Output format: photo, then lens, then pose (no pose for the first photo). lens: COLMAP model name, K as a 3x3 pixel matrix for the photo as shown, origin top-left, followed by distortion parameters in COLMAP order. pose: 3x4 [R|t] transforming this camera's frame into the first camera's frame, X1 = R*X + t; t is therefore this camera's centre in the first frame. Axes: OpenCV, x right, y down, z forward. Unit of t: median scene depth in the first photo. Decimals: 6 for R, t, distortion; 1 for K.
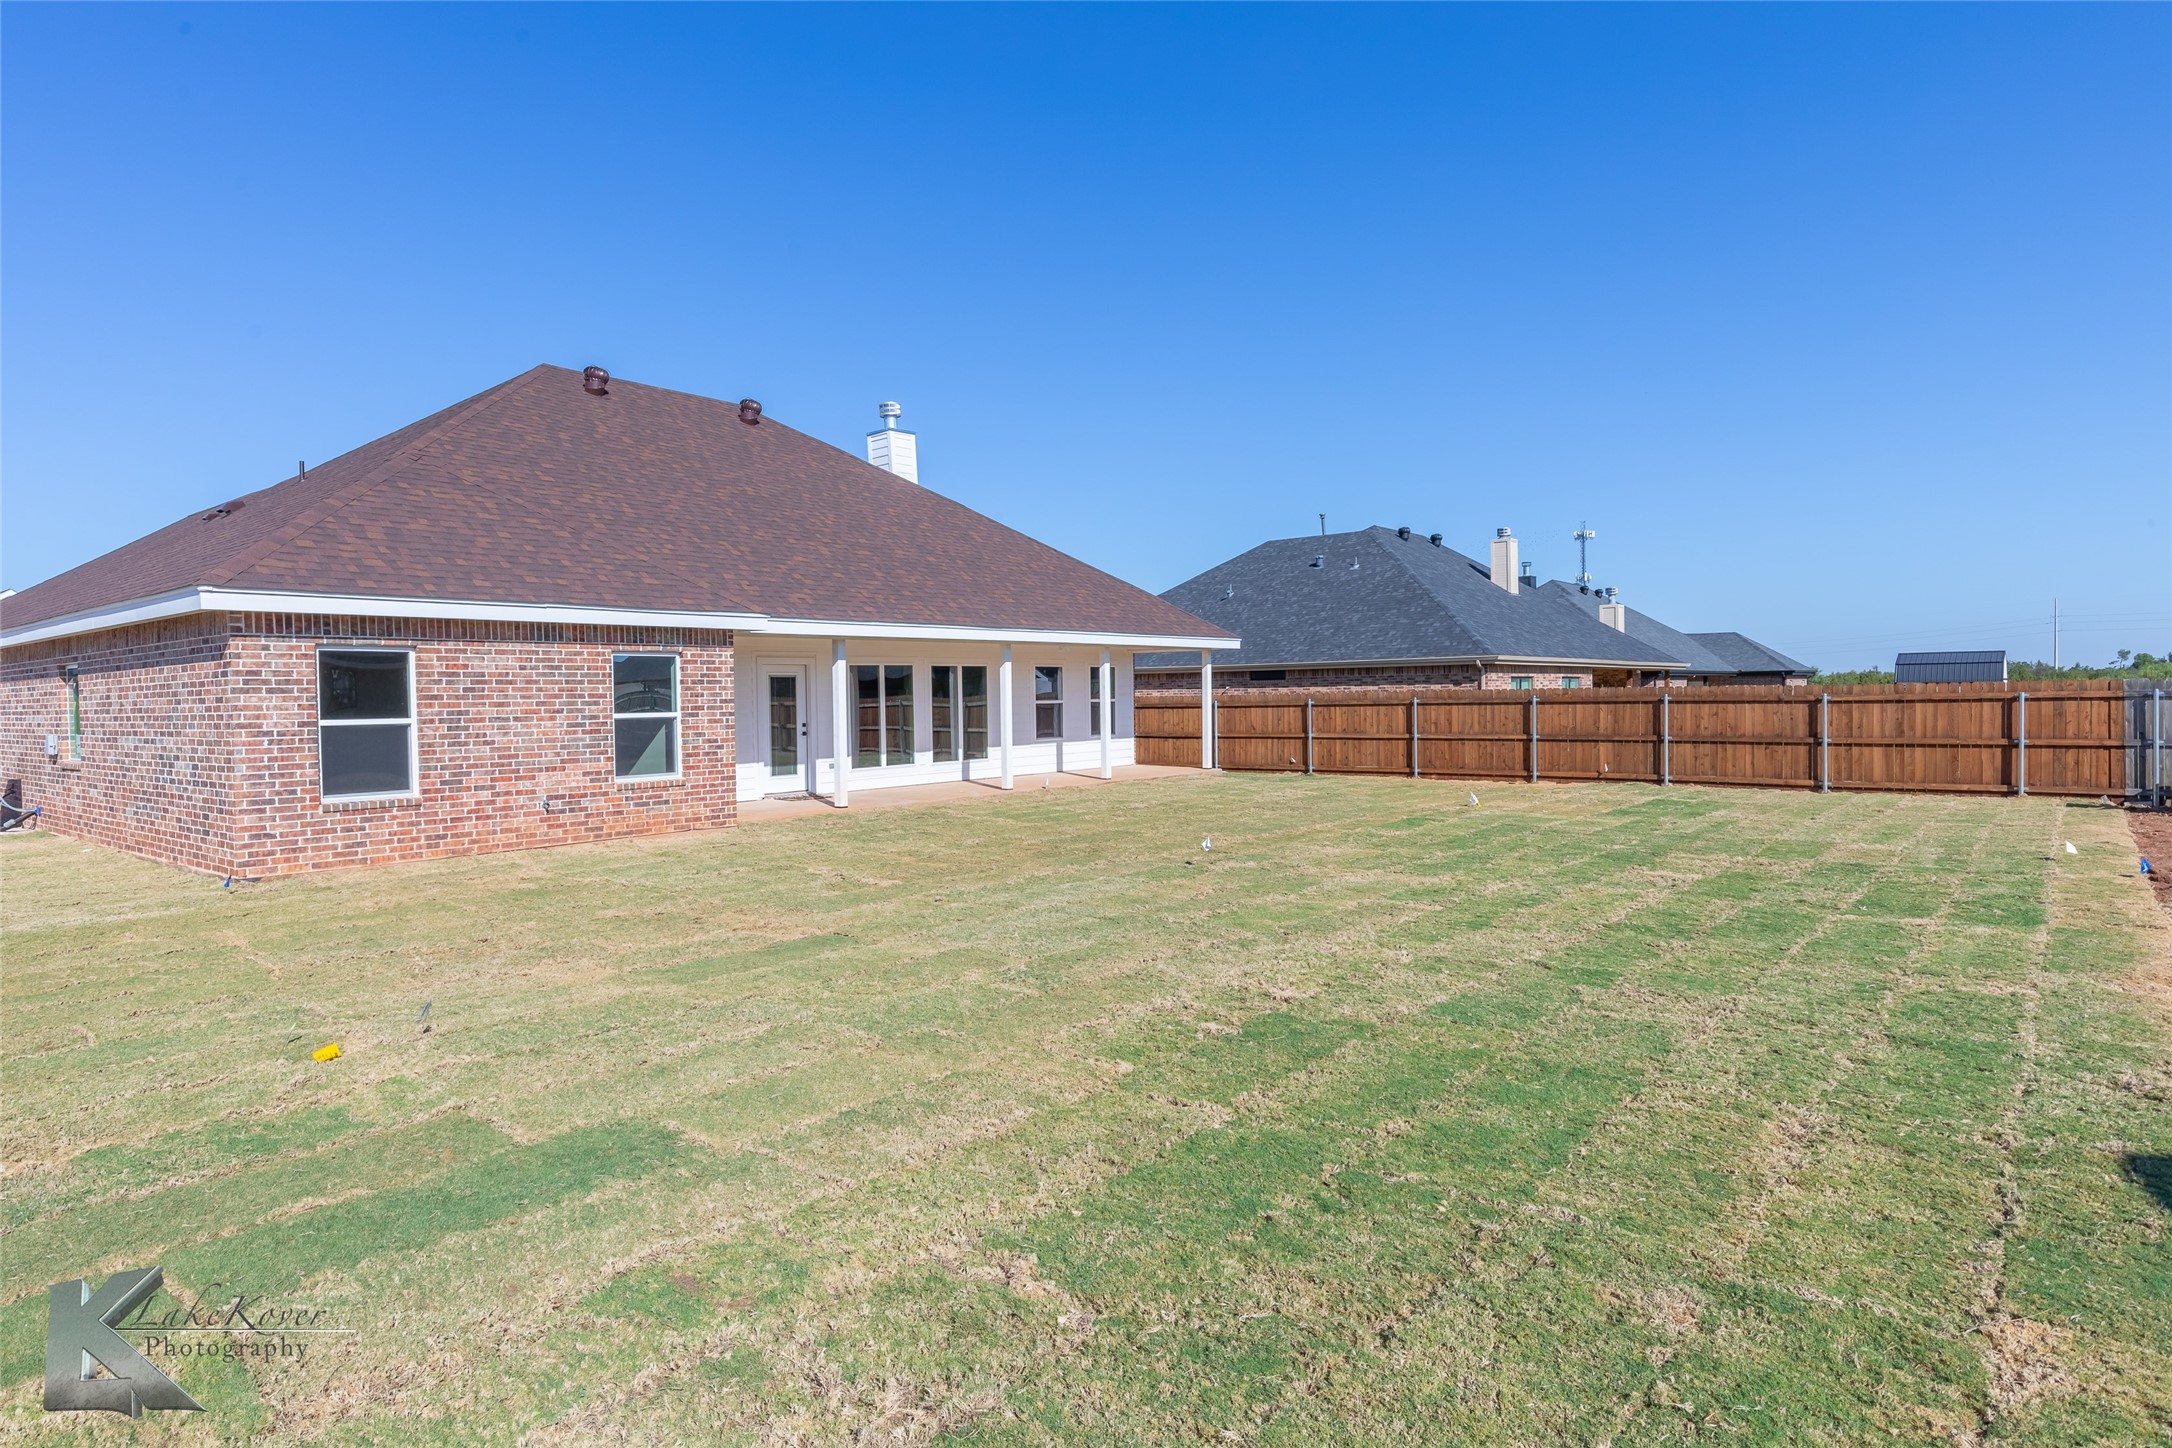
lens RADIAL K [[1143.6, 0, 1088.3], [0, 1143.6, 722.4], [0, 0, 1]] dist [-0.006990, -0.001295]
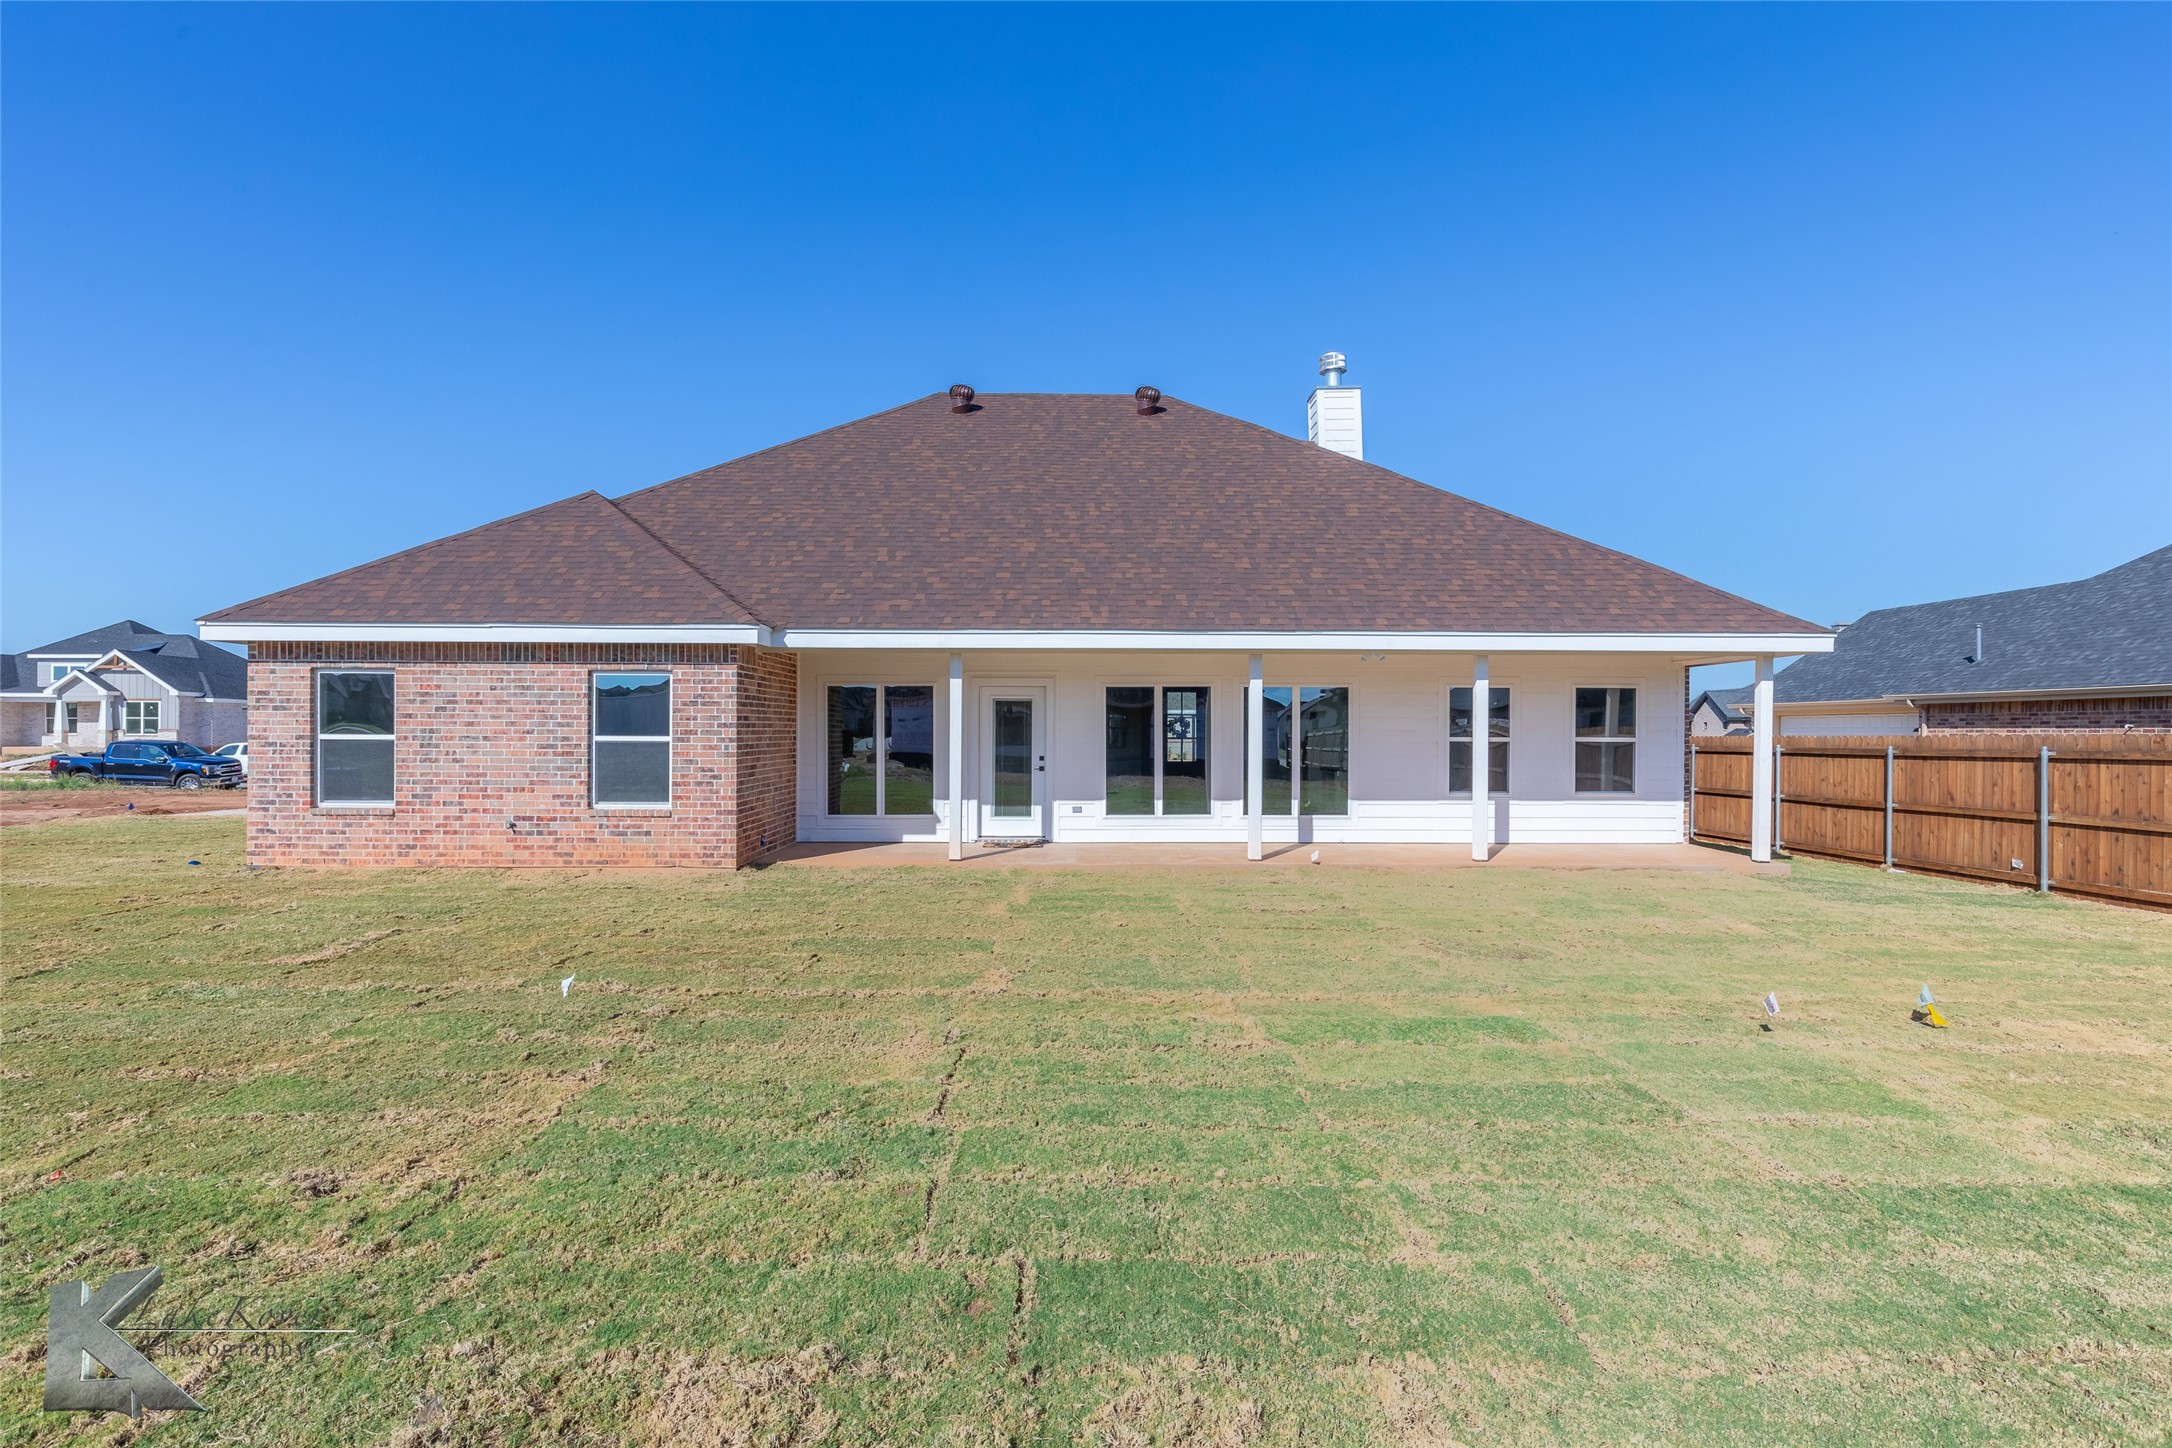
lens RADIAL K [[1143.6, 0, 982.6], [0, 1143.6, 725.7], [0, 0, 1]] dist [-0.006990, -0.001295]
pose [[0.662980, 0.015655, -0.748474, 0.474796], [-0.033704, 0.999392, -0.008951, -0.017162], [0.747878, 0.031161, 0.663104, 0.563038]]
